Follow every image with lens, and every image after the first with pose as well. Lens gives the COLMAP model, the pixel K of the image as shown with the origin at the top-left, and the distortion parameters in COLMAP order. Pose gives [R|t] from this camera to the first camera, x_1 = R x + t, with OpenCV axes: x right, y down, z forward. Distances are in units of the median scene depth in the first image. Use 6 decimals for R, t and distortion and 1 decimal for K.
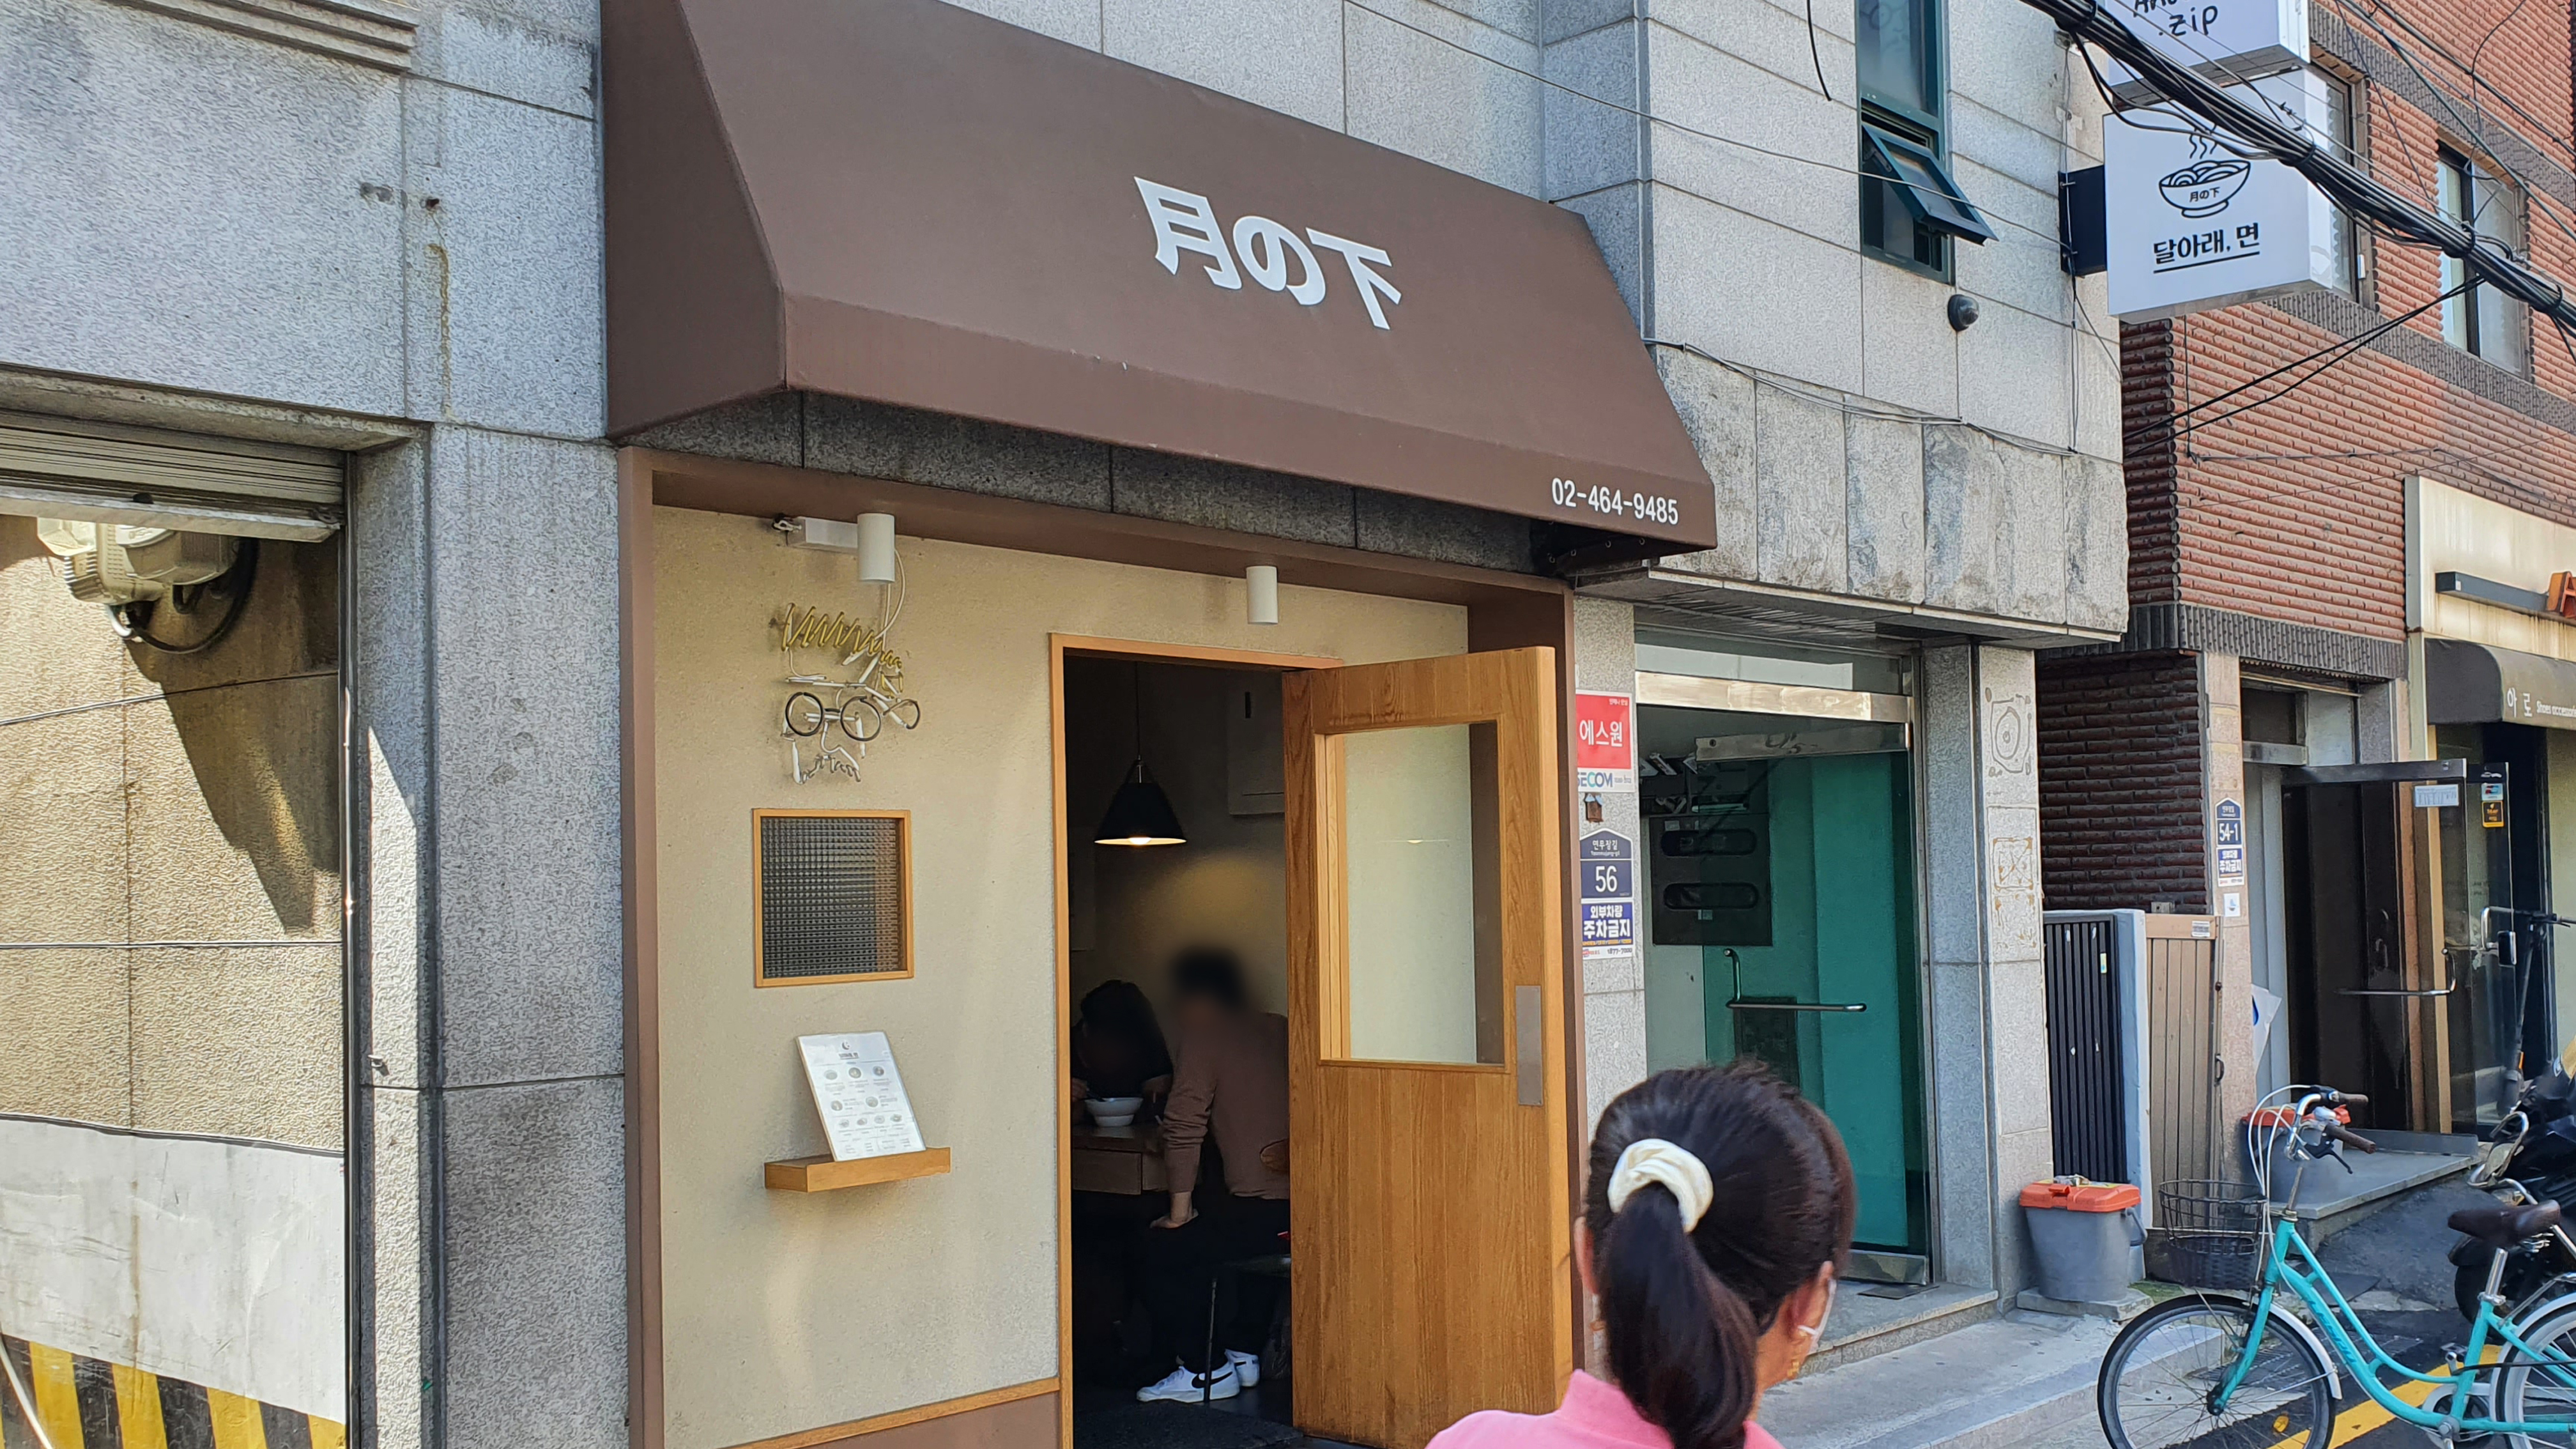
lens RADIAL K [[1993.5, 0, 1226.4], [0, 1993.5, 718.2], [0, 0, 1]] dist [0.056825, -0.141575]
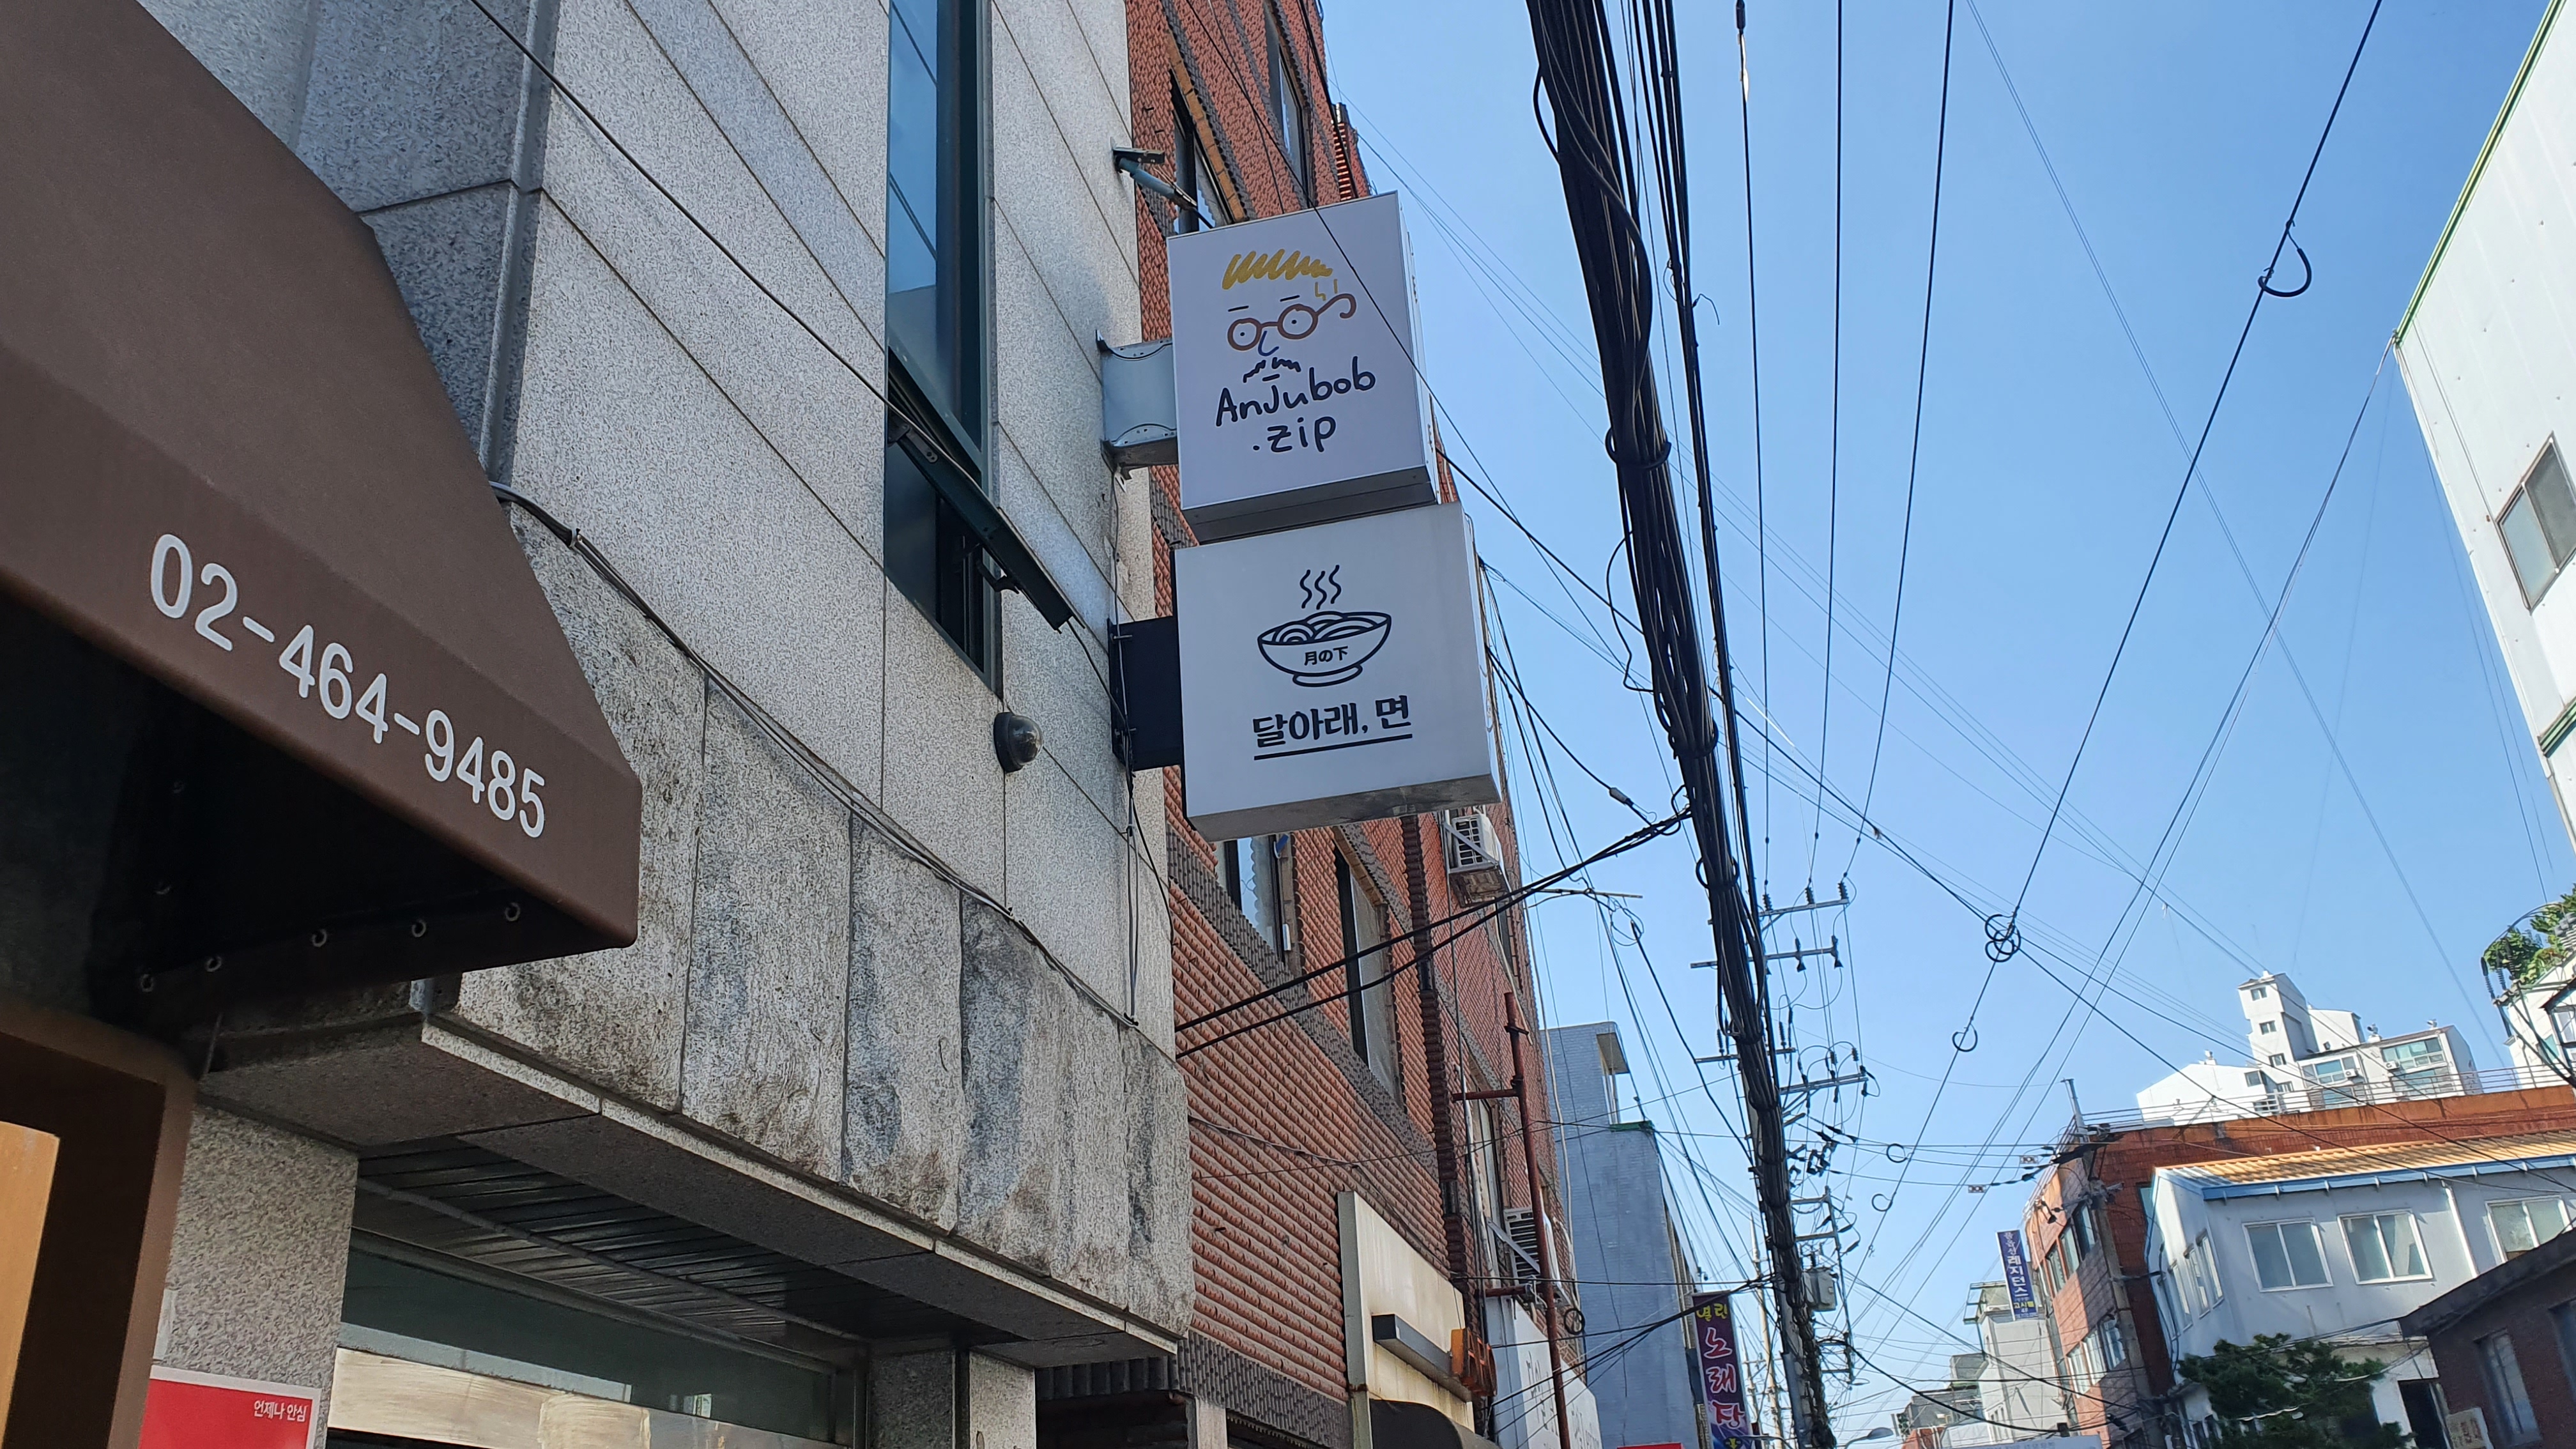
lens RADIAL K [[1993.5, 0, 1226.4], [0, 1993.5, 718.2], [0, 0, 1]] dist [0.056825, -0.141575]
pose [[0.821922, 0.202076, 0.532549, 0.108005], [0.016261, 0.926248, -0.376563, 0.014124], [-0.569367, 0.318165, 0.758018, 0.534703]]
